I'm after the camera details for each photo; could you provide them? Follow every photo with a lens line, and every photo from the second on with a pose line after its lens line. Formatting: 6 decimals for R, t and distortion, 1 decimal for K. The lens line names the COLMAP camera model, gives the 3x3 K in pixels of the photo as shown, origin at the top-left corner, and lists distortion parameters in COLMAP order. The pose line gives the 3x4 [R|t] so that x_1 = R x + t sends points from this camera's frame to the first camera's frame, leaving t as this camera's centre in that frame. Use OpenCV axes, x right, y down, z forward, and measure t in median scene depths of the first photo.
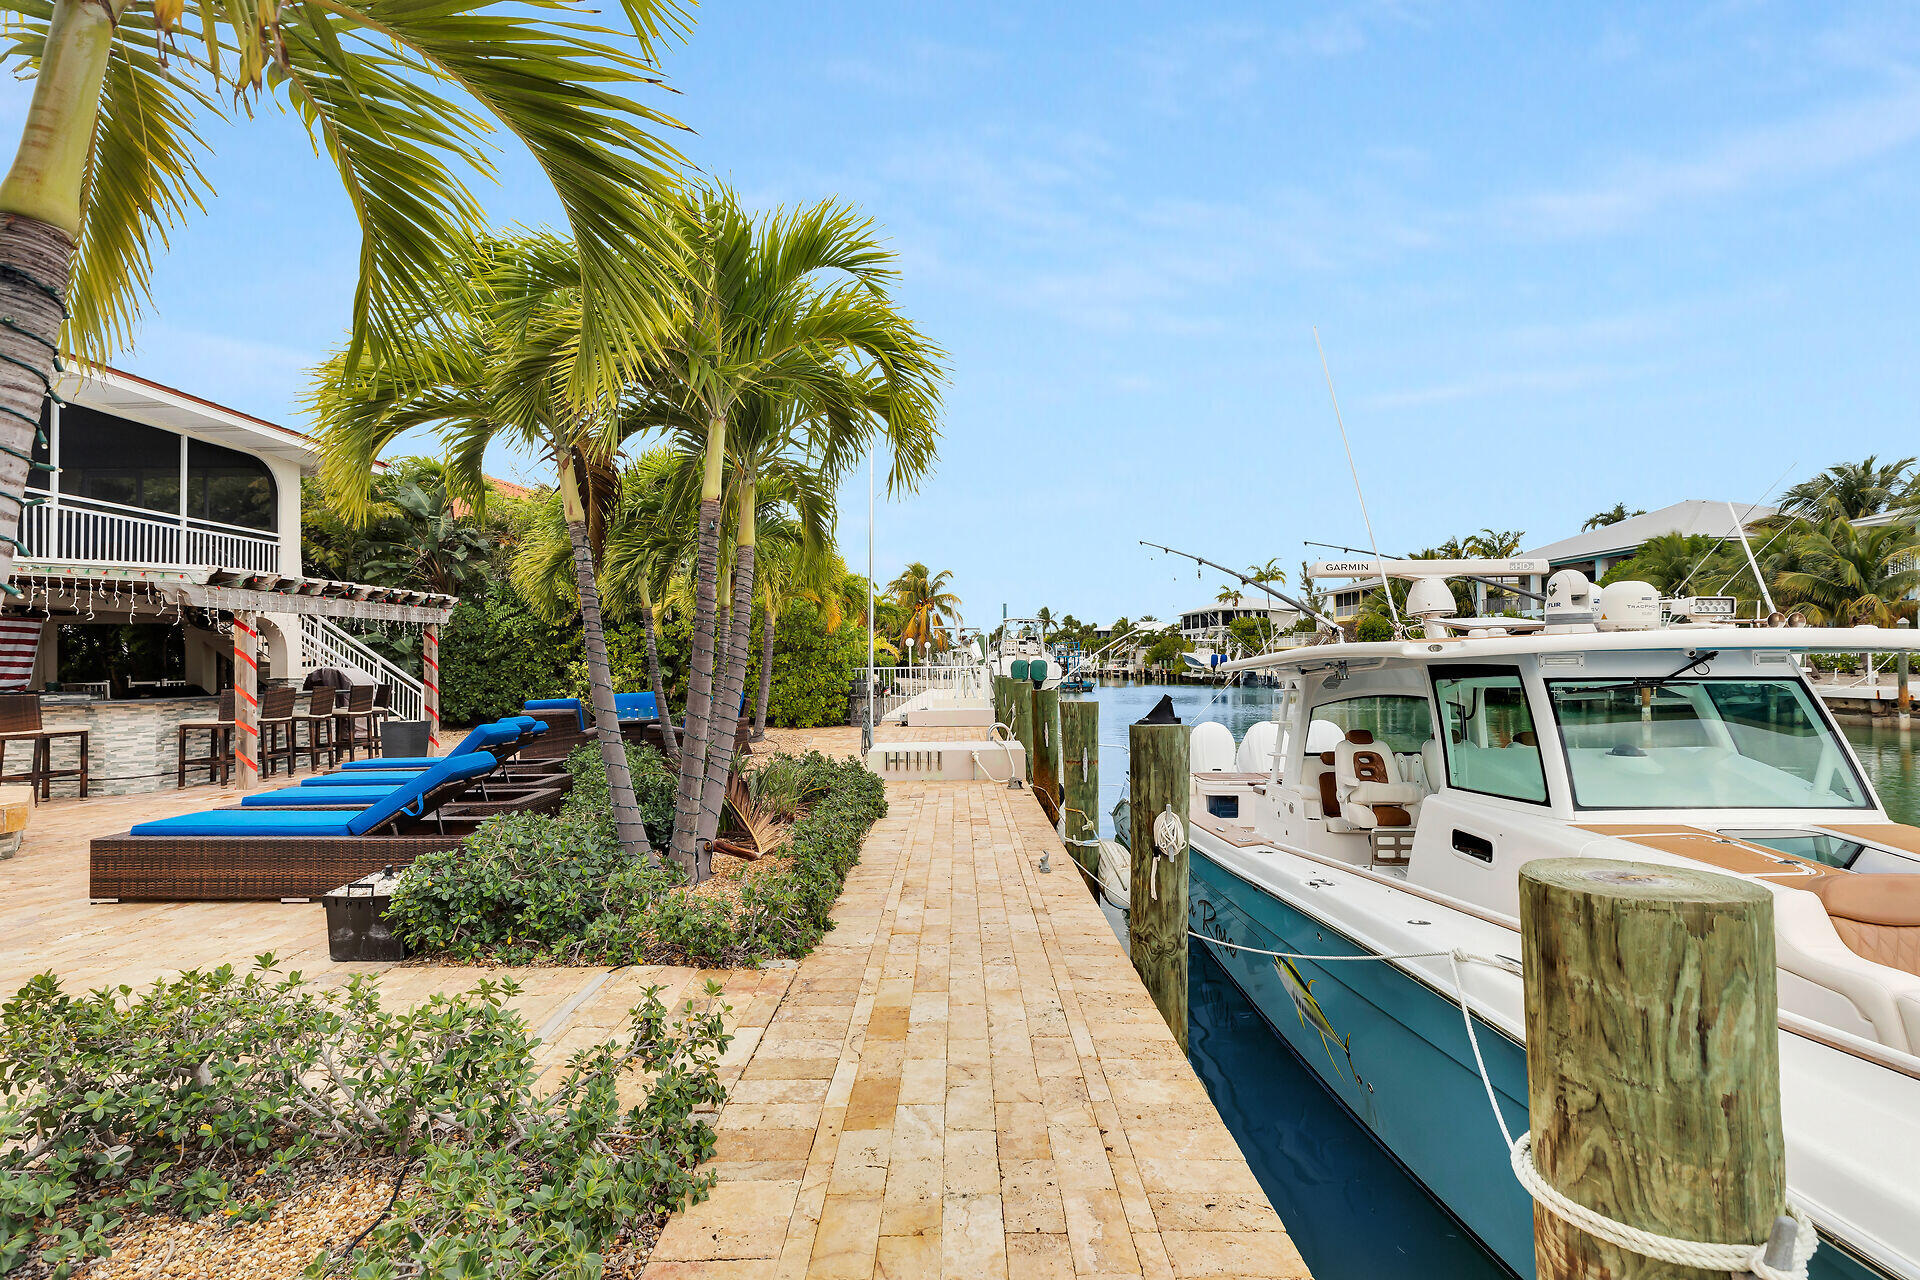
lens RADIAL K [[864.0, 0, 956.0], [0, 864.0, 639.1], [0, 0, 1]] dist [0.001159, 0.000297]
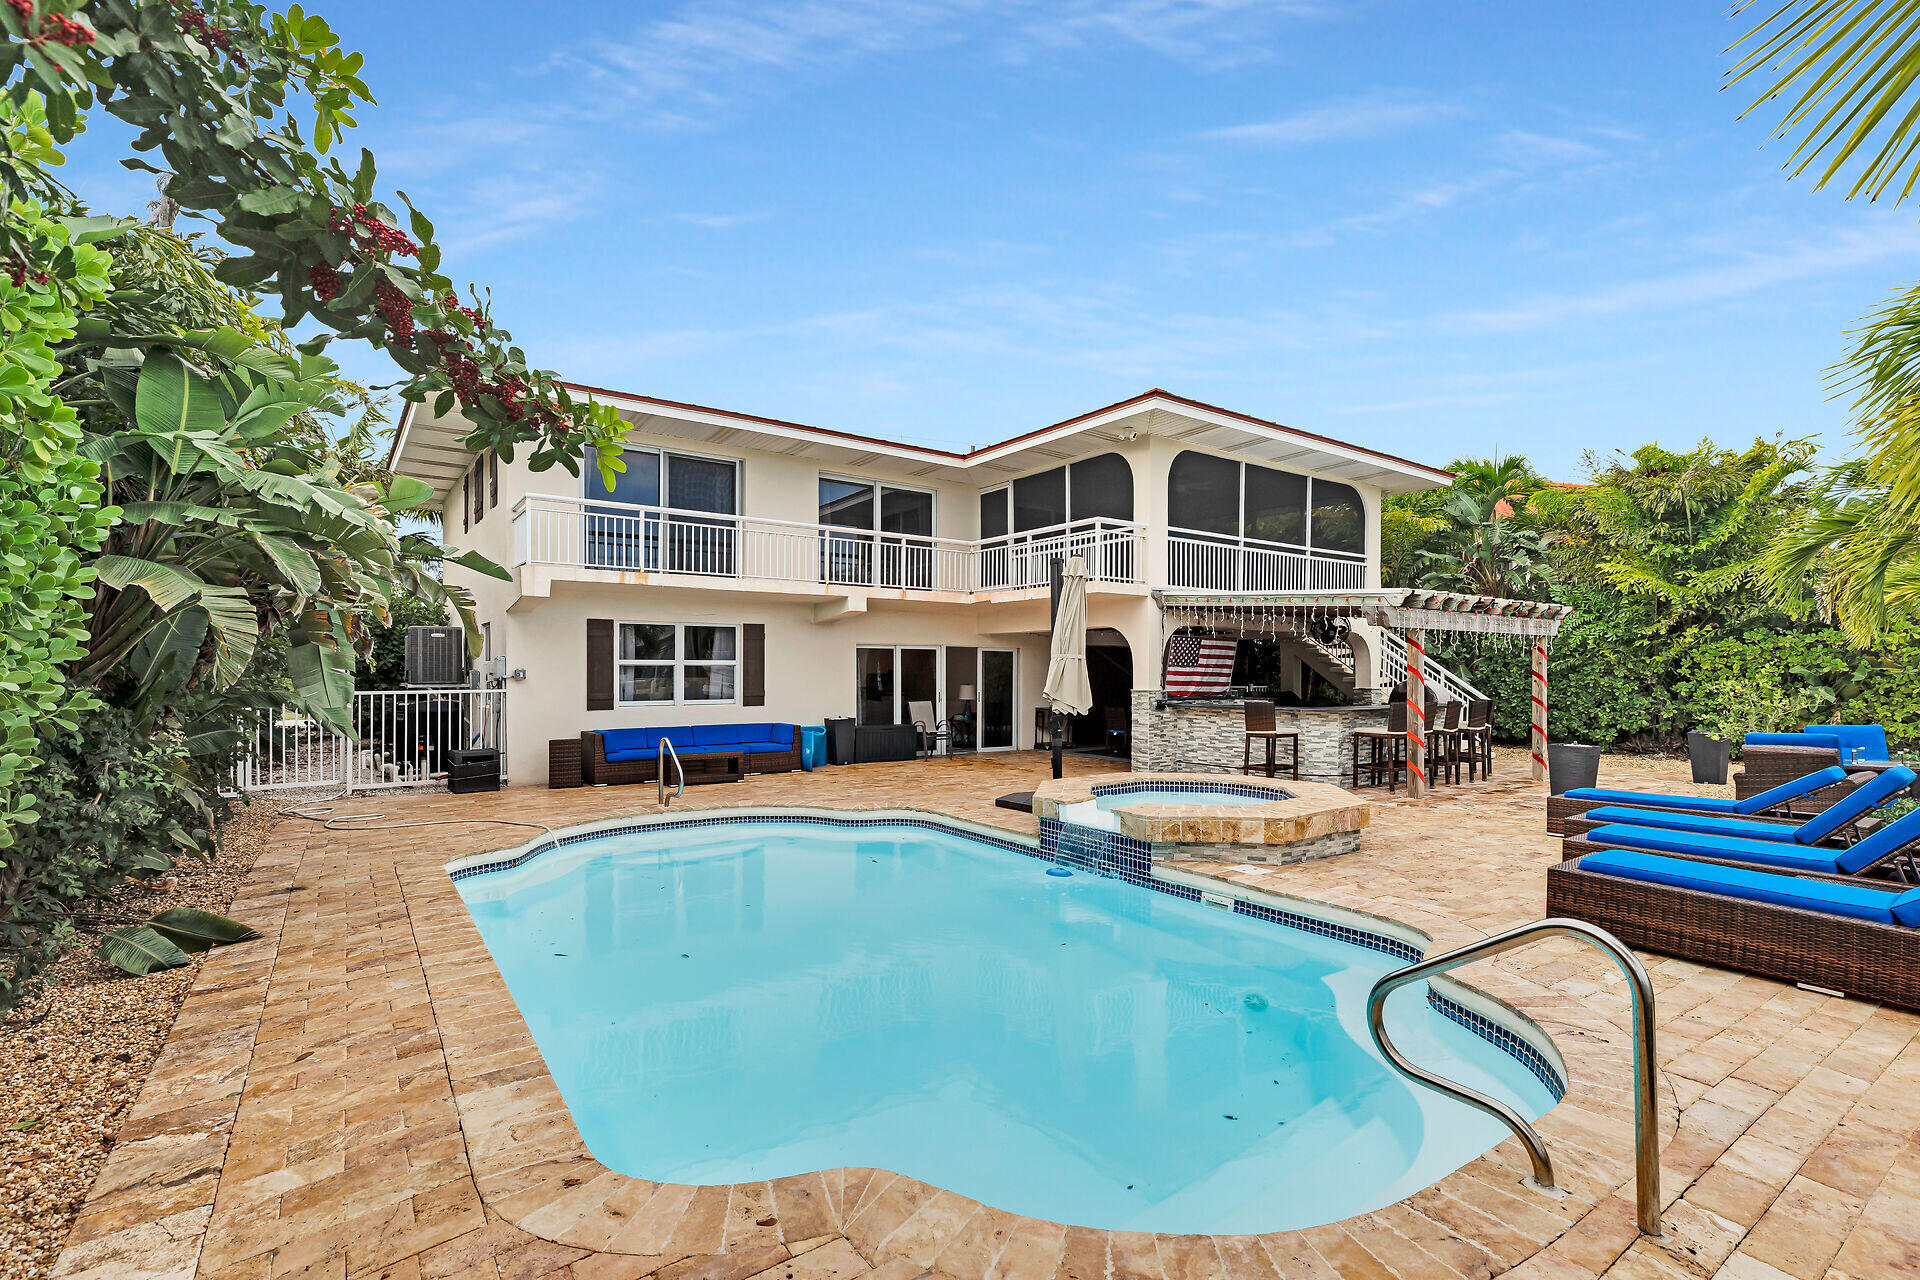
lens RADIAL K [[864.0, 0, 955.4], [0, 864.0, 653.4], [0, 0, 1]] dist [0.001159, 0.000297]
pose [[0.583774, 0.000450, -0.811916, -0.274076], [0.010007, 0.999920, 0.007749, -0.016226], [0.811855, -0.012649, 0.583723, -0.071399]]
